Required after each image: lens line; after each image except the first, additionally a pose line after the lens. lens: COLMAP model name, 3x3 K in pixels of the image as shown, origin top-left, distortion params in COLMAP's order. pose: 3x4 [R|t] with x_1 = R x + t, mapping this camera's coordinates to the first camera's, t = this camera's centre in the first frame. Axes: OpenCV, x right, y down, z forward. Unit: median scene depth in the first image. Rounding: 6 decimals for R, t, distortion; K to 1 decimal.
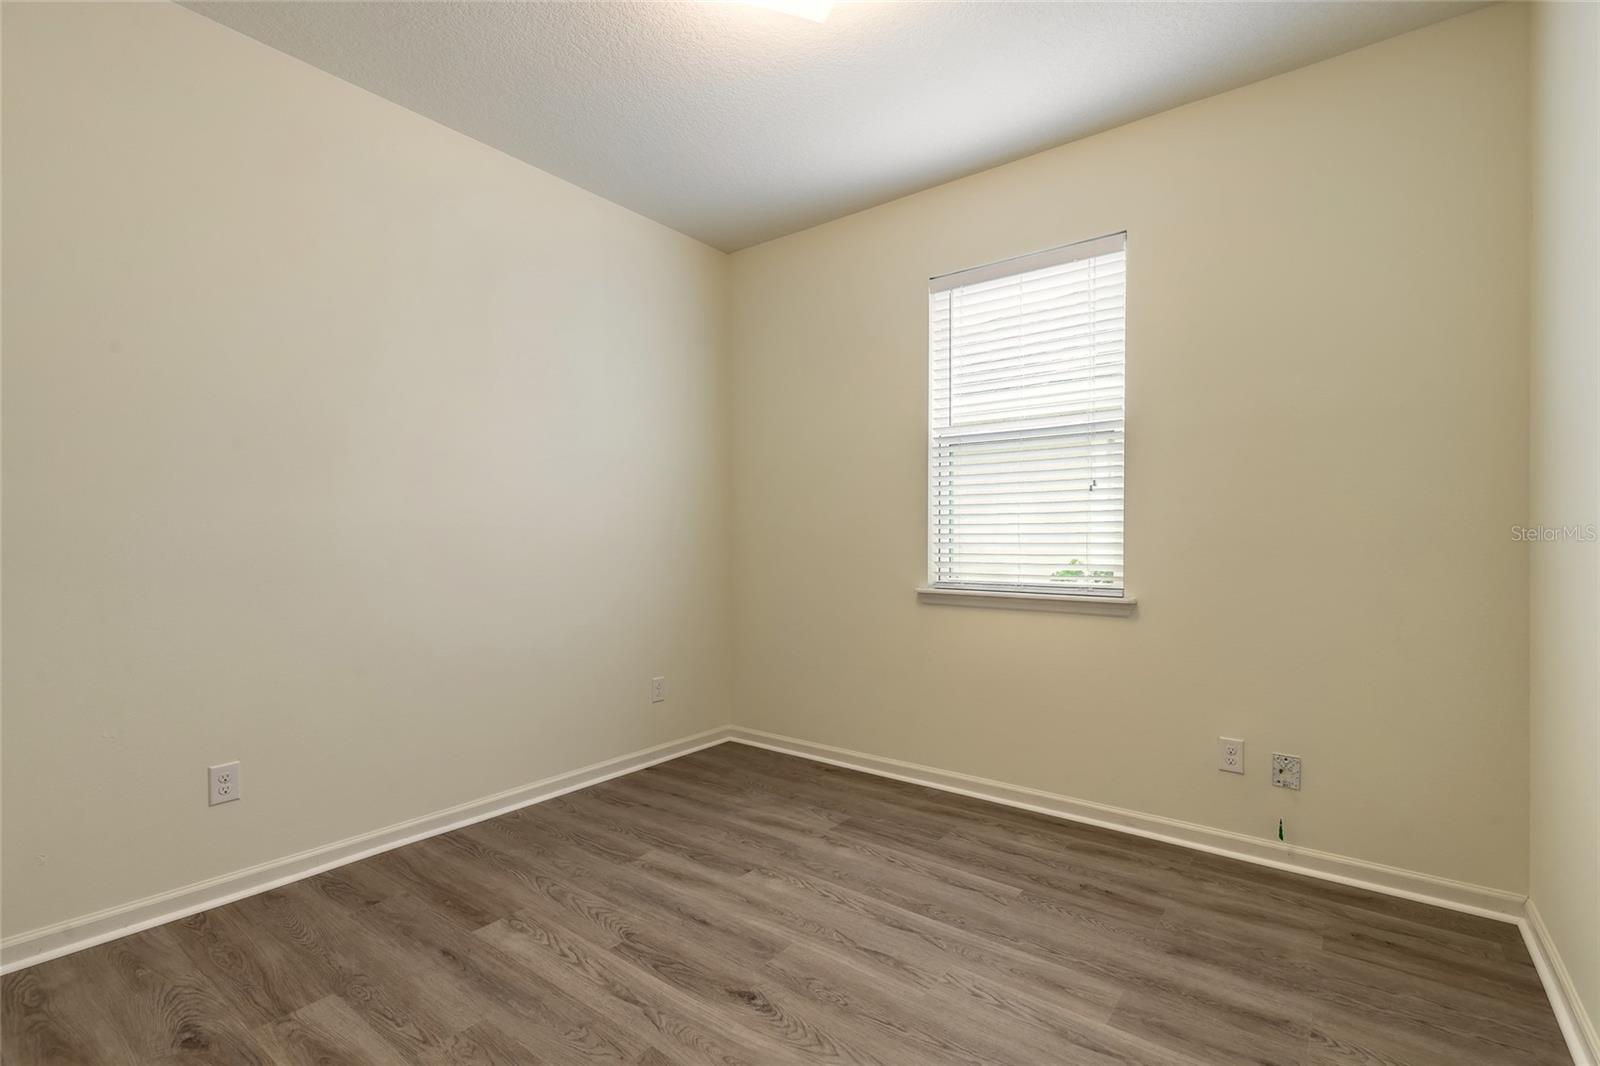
lens RADIAL K [[721.9, 0, 802.2], [0, 721.9, 529.9], [0, 0, 1]] dist [0.008765, -0.001300]
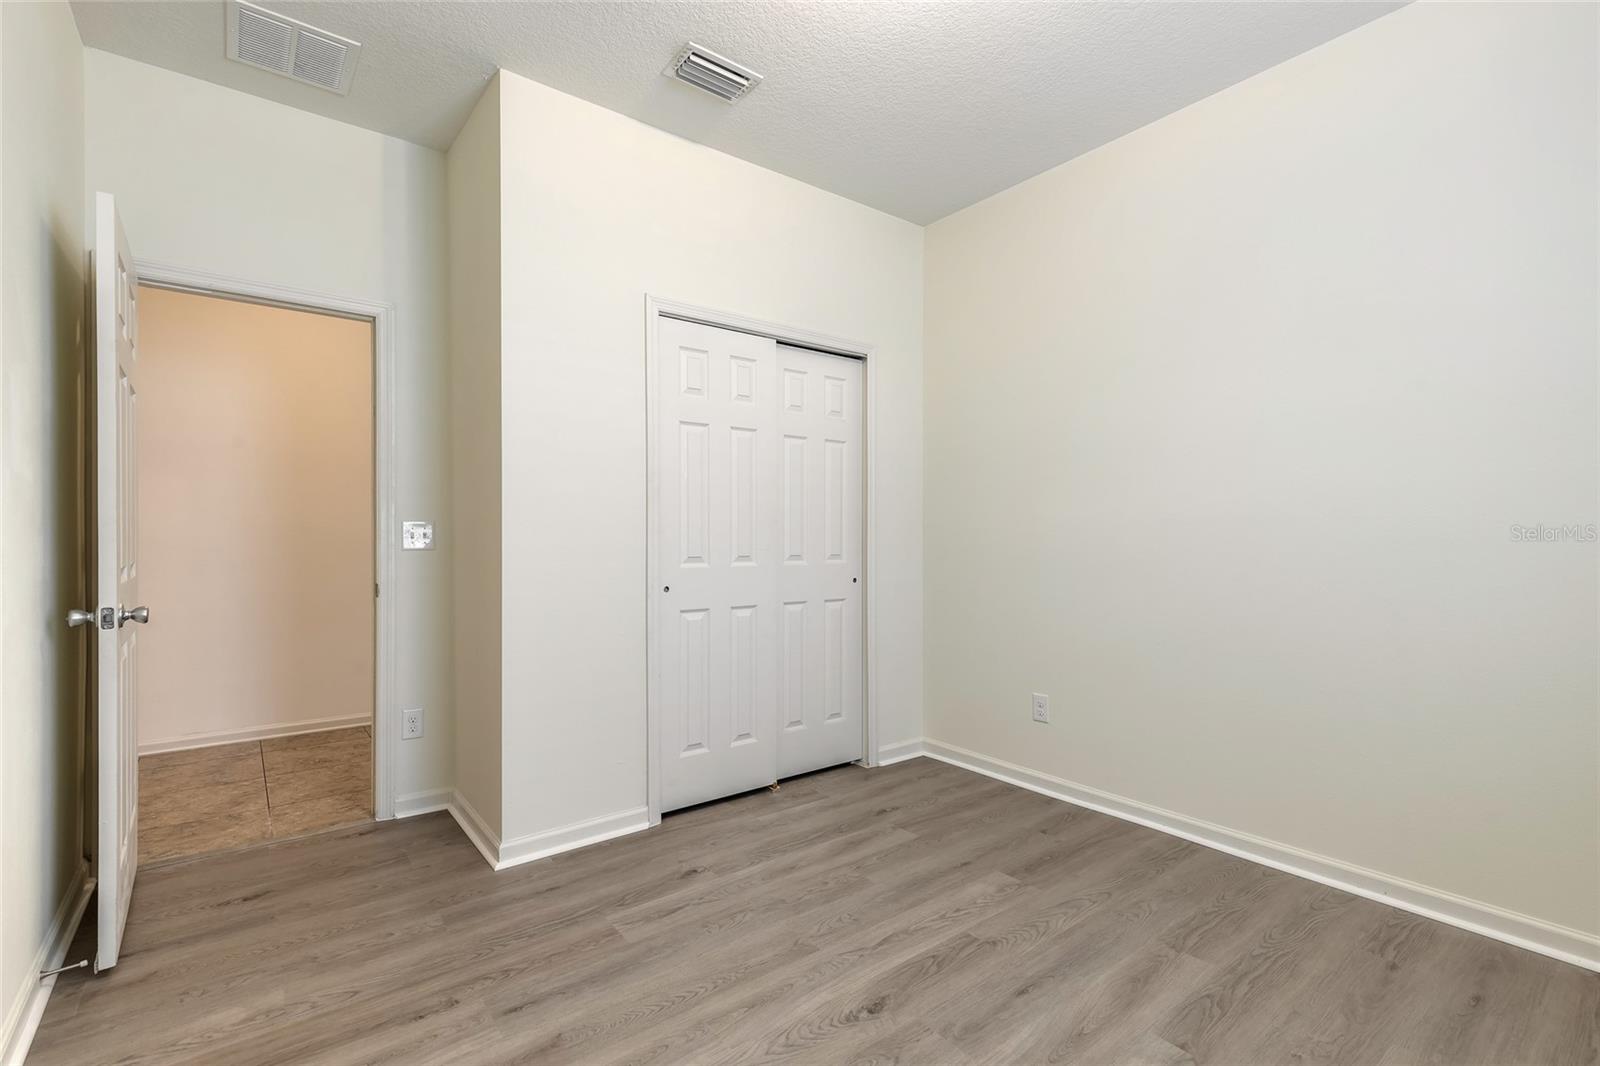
lens RADIAL K [[721.9, 0, 799.5], [0, 721.9, 537.4], [0, 0, 1]] dist [0.008765, -0.001300]
pose [[-0.248834, 0.001197, -0.968545, 0.721054], [0.009940, 0.999950, -0.001318, 0.012909], [0.968495, -0.009956, -0.248833, 0.936886]]
